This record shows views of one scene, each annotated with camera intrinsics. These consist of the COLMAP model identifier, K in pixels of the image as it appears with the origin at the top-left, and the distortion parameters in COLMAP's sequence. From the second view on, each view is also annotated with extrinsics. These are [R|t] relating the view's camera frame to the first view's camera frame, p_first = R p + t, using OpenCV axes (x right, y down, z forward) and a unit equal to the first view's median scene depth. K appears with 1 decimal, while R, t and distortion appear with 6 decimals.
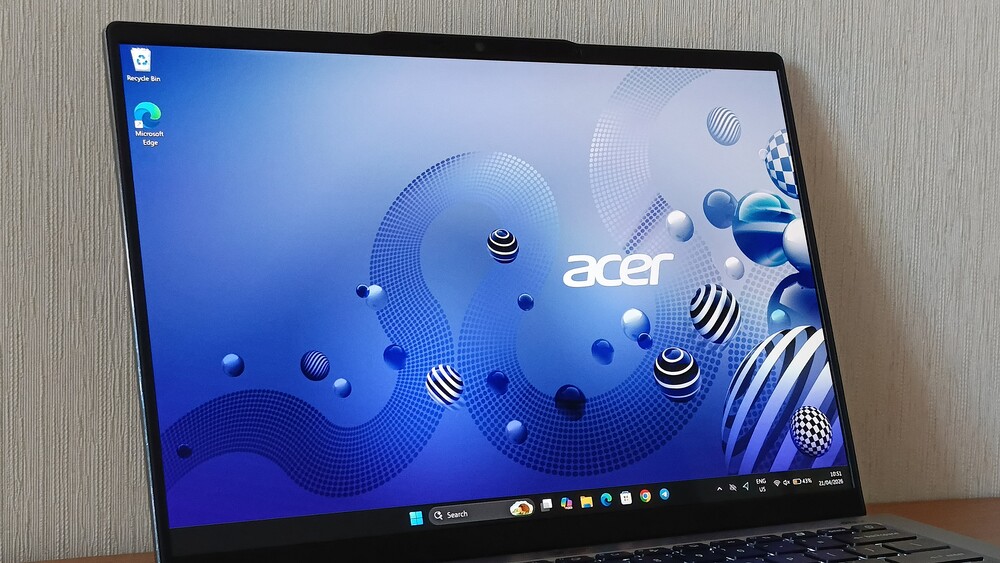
lens RADIAL K [[1741.6, 0, 500.0], [0, 1741.6, 281.5], [0, 0, 1]] dist [0.157794, -0.146359]
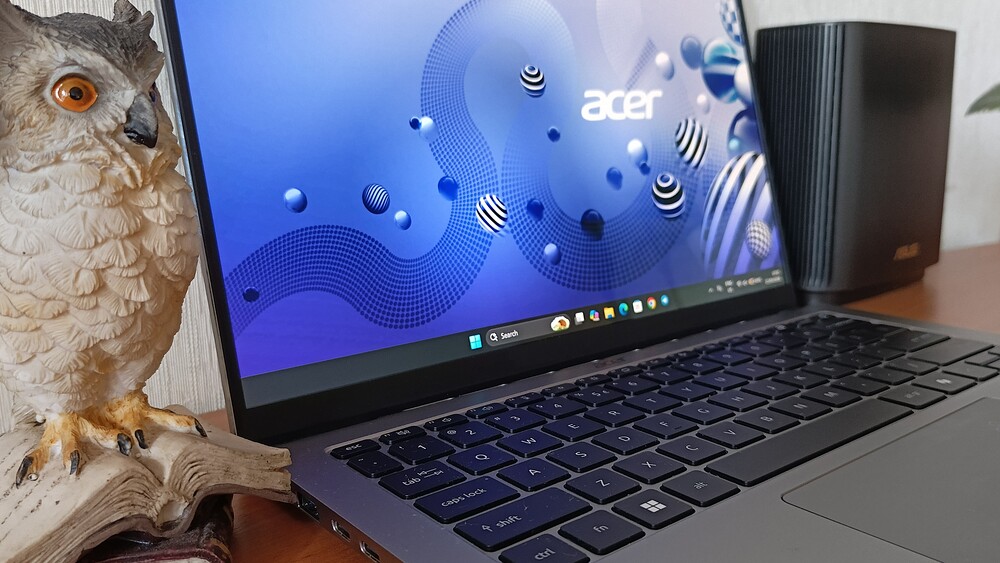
lens RADIAL K [[867.9, 0, 500.0], [0, 867.9, 281.5], [0, 0, 1]] dist [0.061062, -0.205121]
pose [[0.985068, -0.031588, 0.169243, -0.115578], [0.001039, 0.984097, 0.177629, 0.006110], [-0.172163, -0.174801, 0.969435, 0.472769]]
